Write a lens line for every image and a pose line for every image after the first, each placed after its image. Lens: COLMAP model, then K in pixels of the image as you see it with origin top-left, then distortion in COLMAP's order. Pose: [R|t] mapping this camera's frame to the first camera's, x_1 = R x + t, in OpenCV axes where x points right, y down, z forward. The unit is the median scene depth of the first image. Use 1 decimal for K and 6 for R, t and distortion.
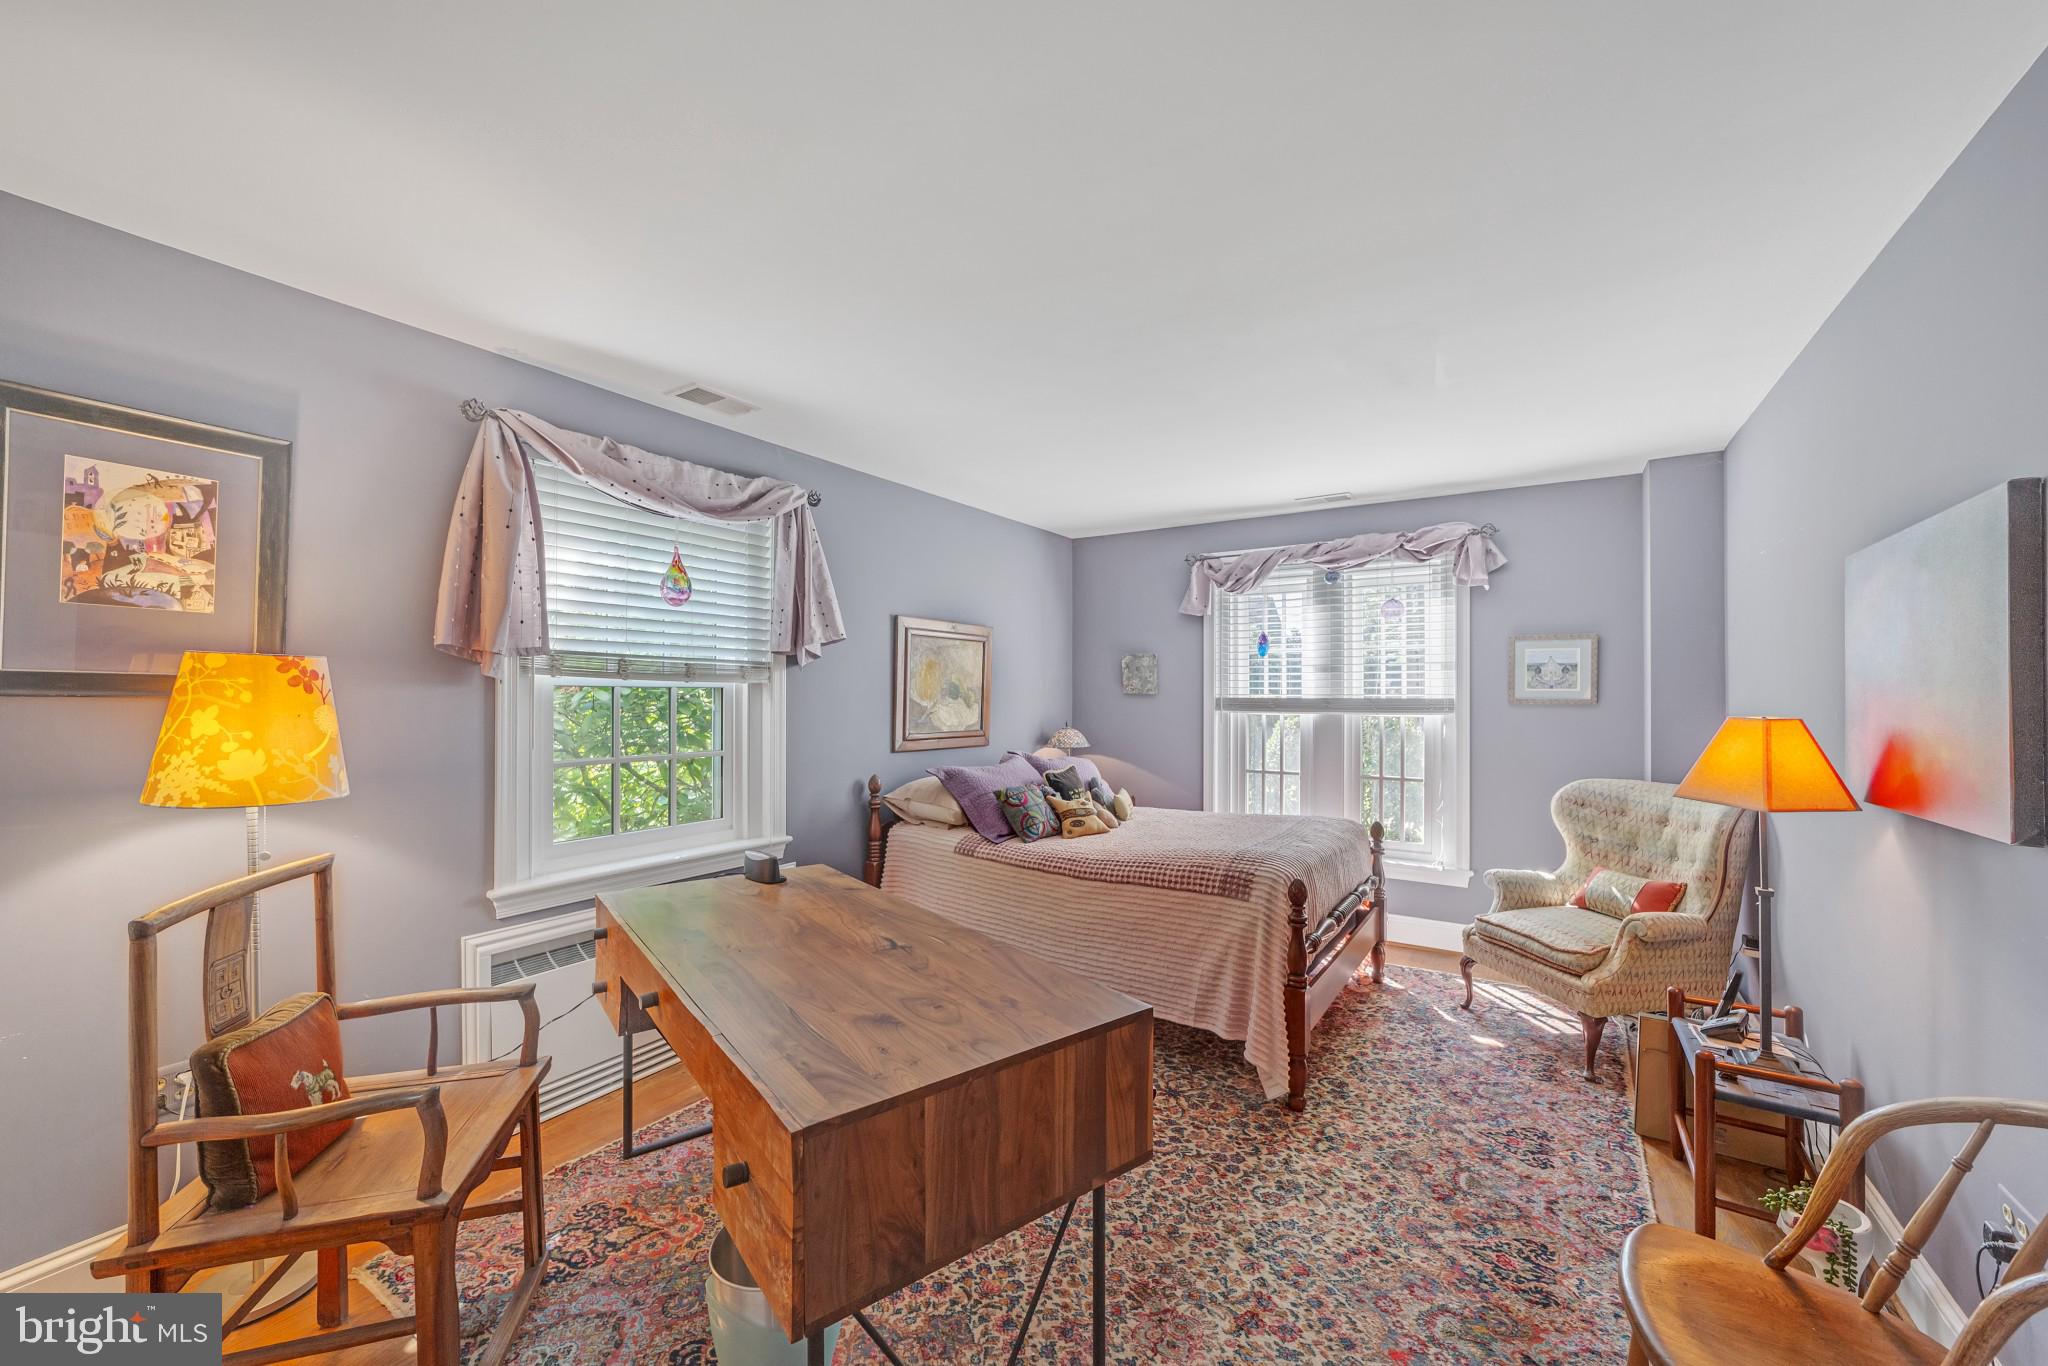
lens RADIAL K [[797.7, 0, 1015.7], [0, 797.7, 679.0], [0, 0, 1]] dist [0.000850, 0.001696]
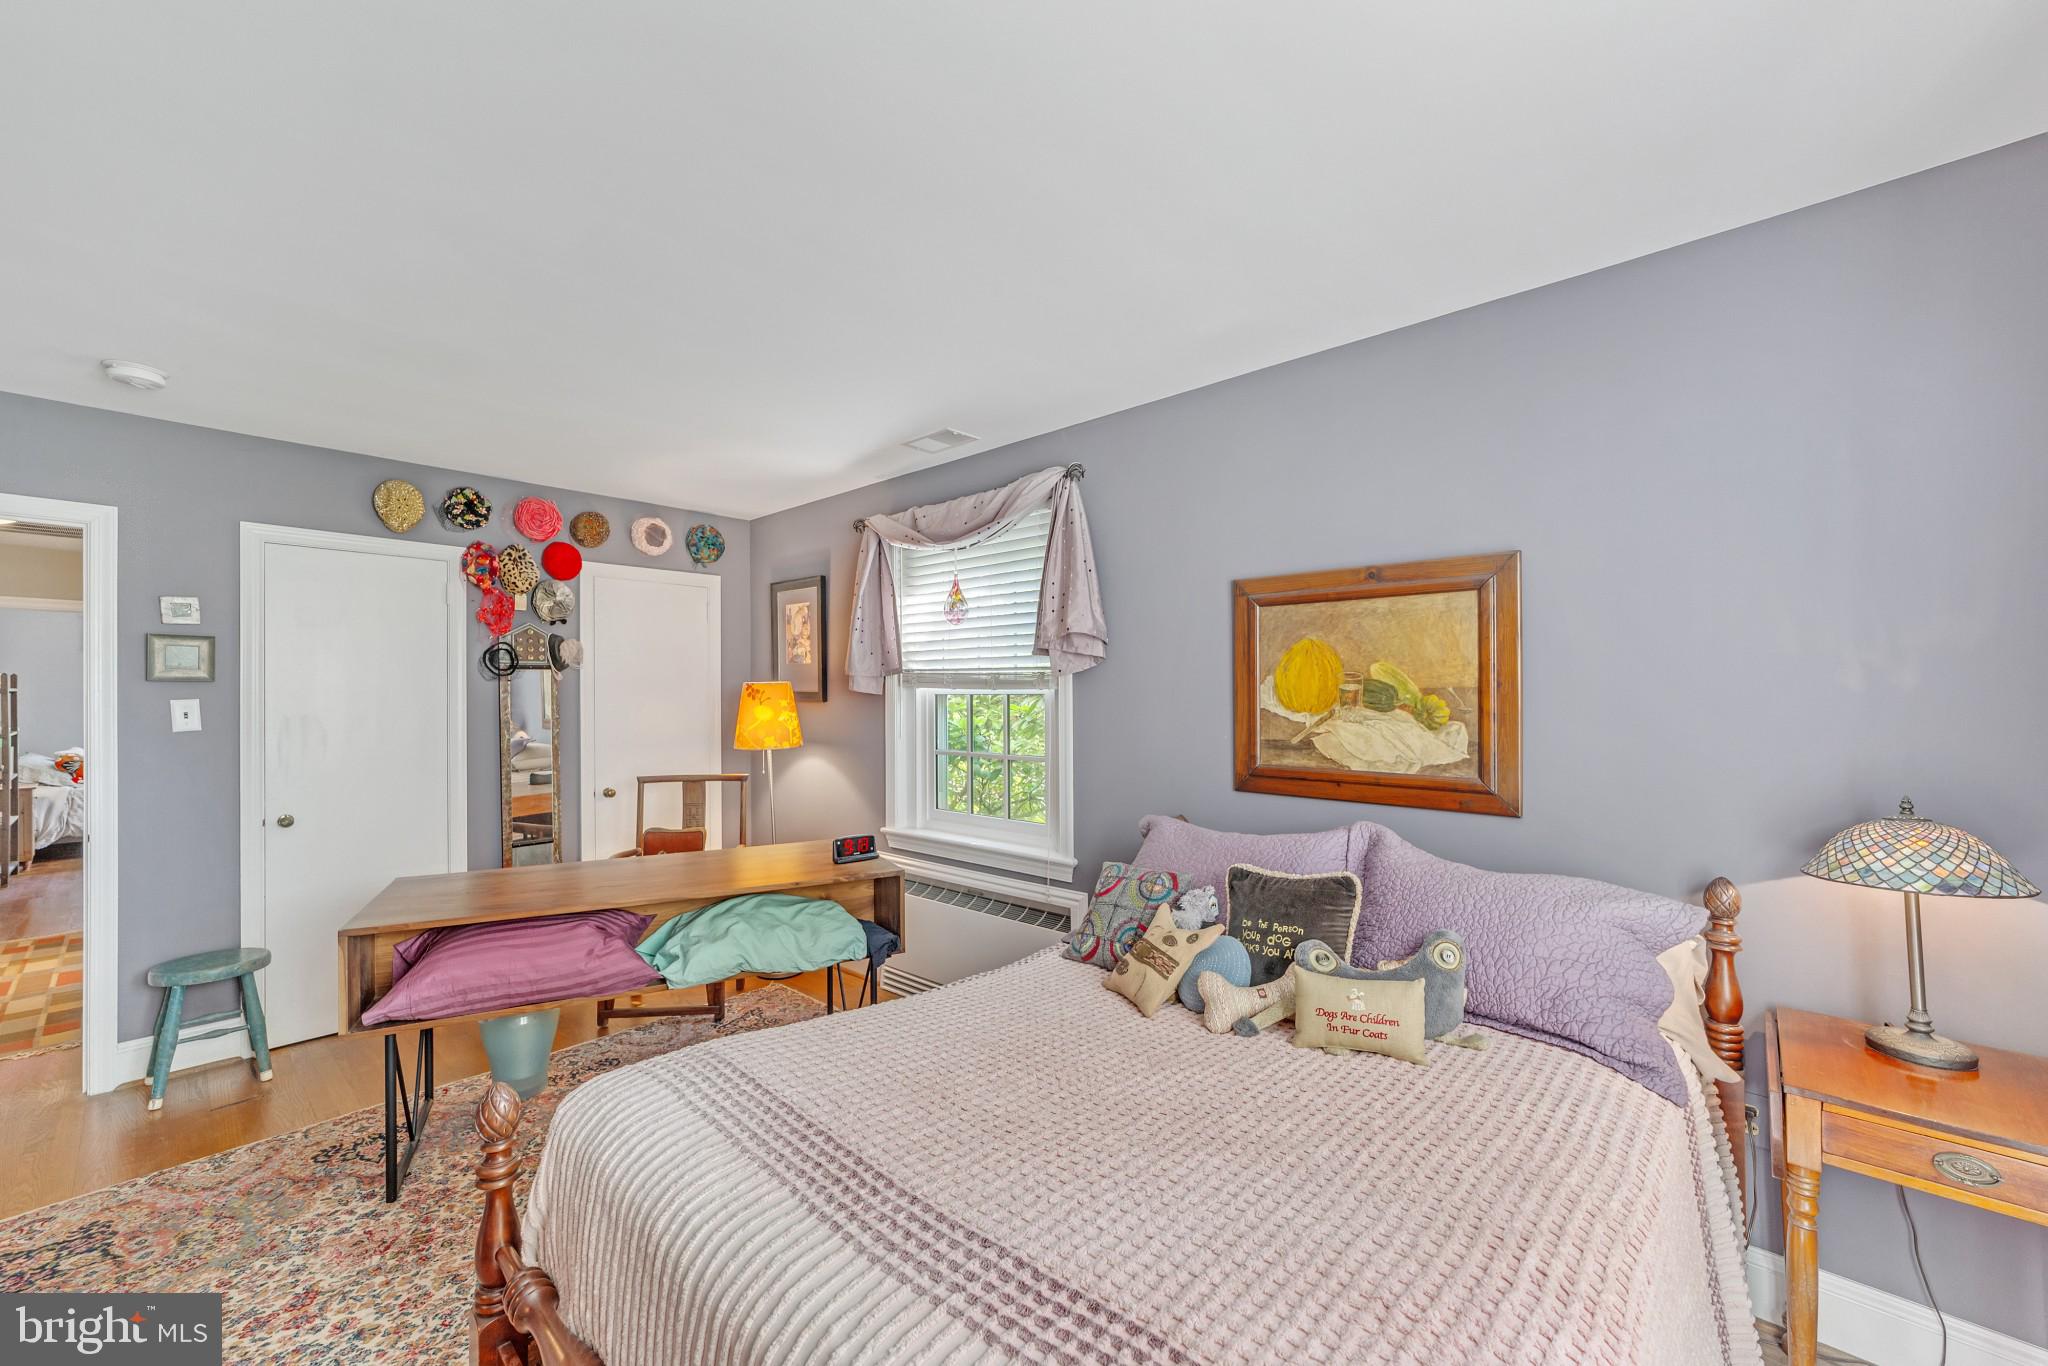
lens RADIAL K [[797.7, 0, 1014.9], [0, 797.7, 704.6], [0, 0, 1]] dist [0.000850, 0.001696]
pose [[-0.159353, 0.002093, -0.987219, 0.830828], [0.014192, 0.999899, -0.000171, 0.030709], [0.987120, -0.014038, -0.159367, 1.483250]]
